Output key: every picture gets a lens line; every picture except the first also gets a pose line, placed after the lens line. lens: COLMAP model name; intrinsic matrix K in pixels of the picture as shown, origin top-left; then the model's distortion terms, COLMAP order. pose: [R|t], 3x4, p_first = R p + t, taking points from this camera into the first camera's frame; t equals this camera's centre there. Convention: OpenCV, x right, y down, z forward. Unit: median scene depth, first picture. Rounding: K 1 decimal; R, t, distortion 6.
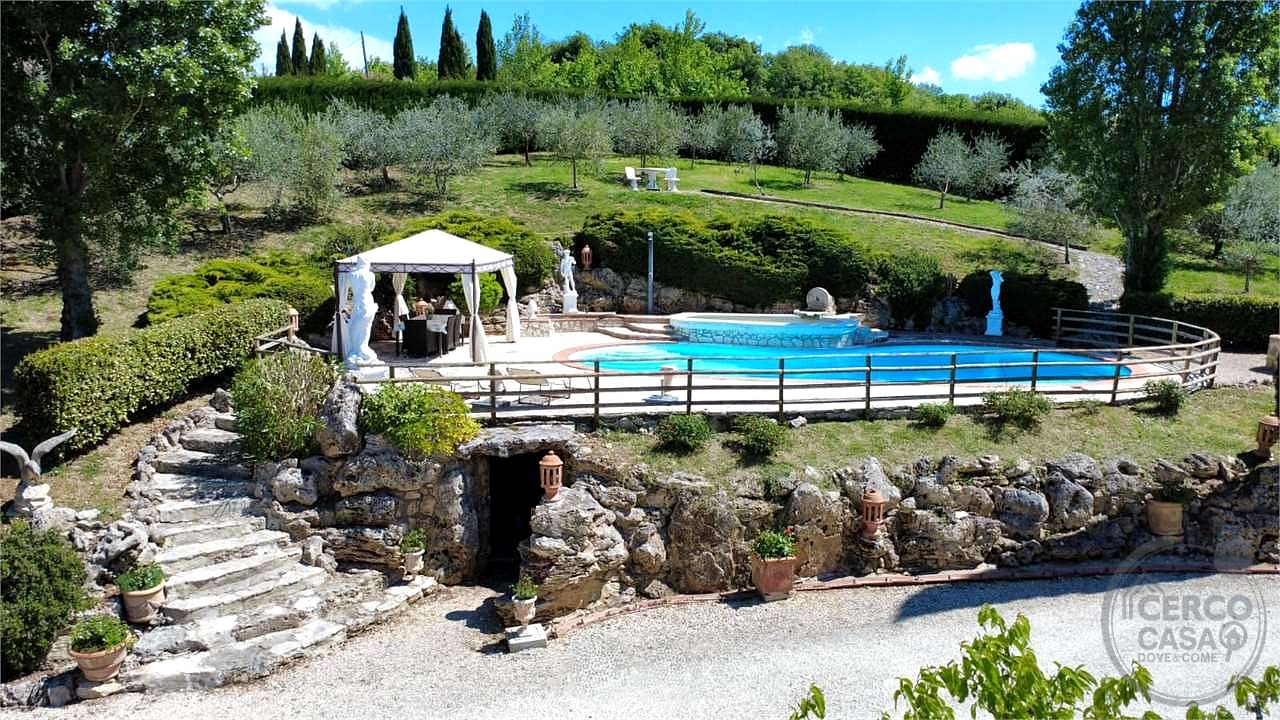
lens RADIAL K [[957.7, 0, 640.0], [0, 957.7, 360.0], [0, 0, 1]] dist [0.002594, 0.002832]
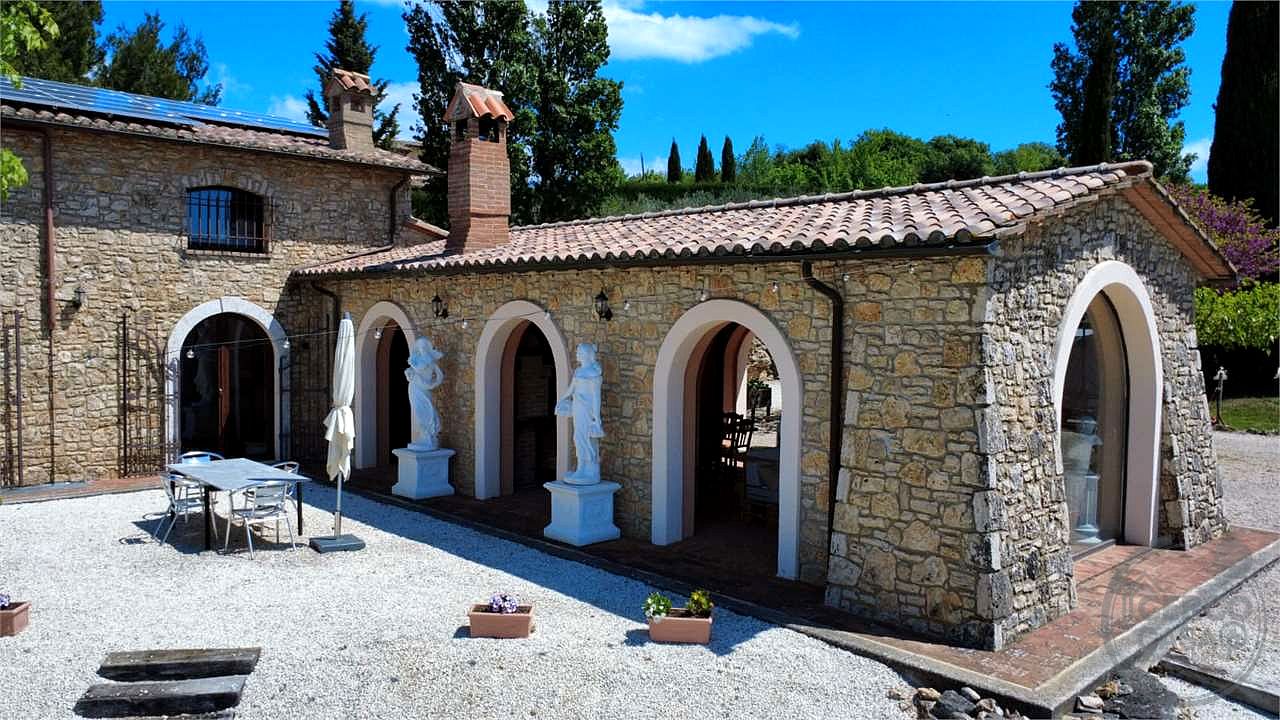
lens RADIAL K [[957.7, 0, 640.0], [0, 957.7, 360.0], [0, 0, 1]] dist [0.002594, 0.002832]
pose [[0.968107, 0.009870, -0.250342, 0.266579], [-0.036118, 0.994284, -0.100474, 0.438807], [0.247919, 0.106312, 0.962930, -1.400822]]
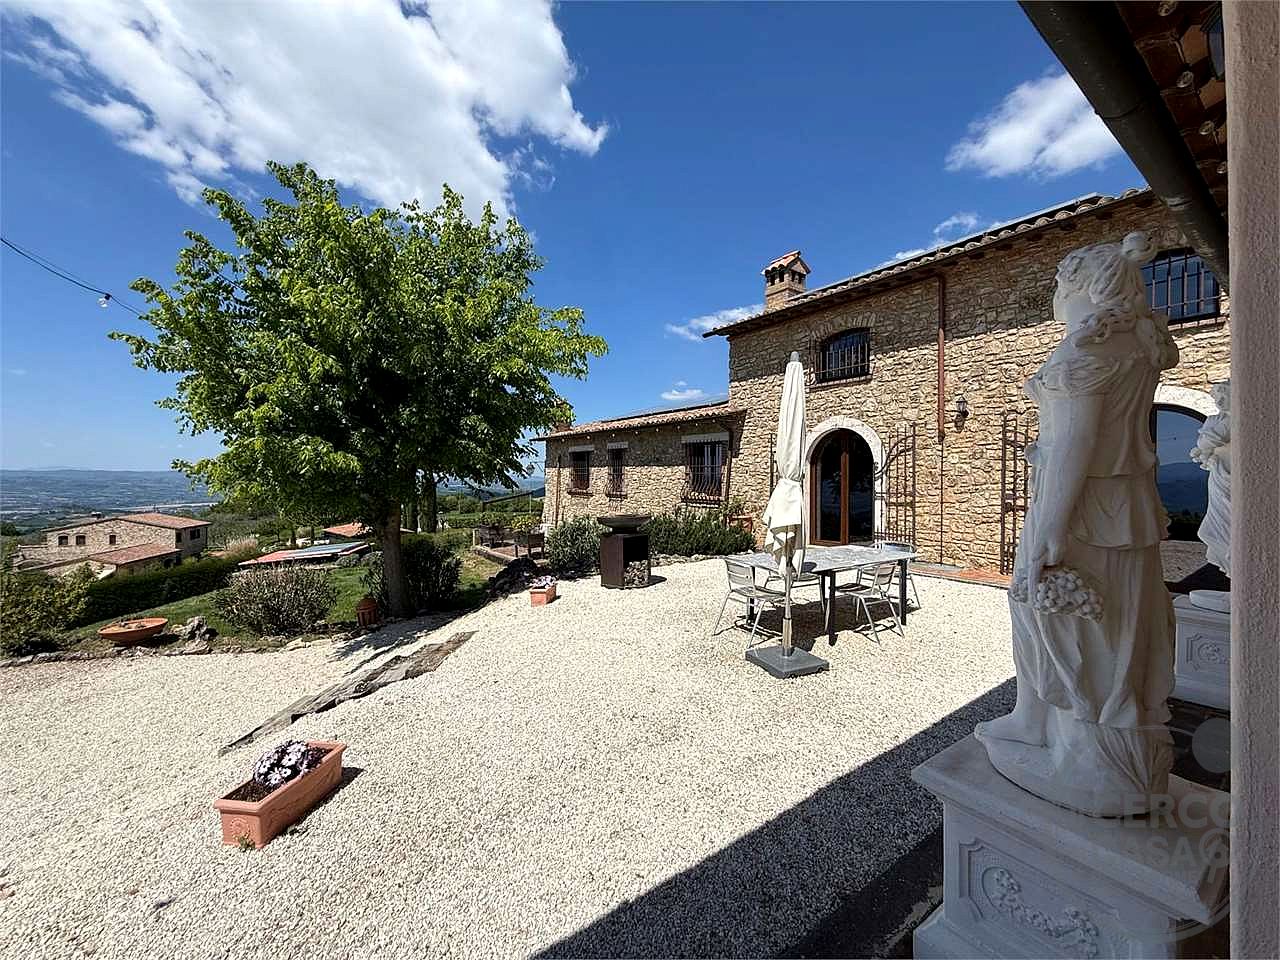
lens RADIAL K [[512.1, 0, 640.0], [0, 512.1, 480.0], [0, 0, 1]] dist [0.001289, 0.000152]
pose [[-0.393781, -0.009833, -0.919152, 0.172273], [-0.145624, 0.987982, 0.051818, 0.408372], [0.907596, 0.154256, -0.390480, -0.739294]]
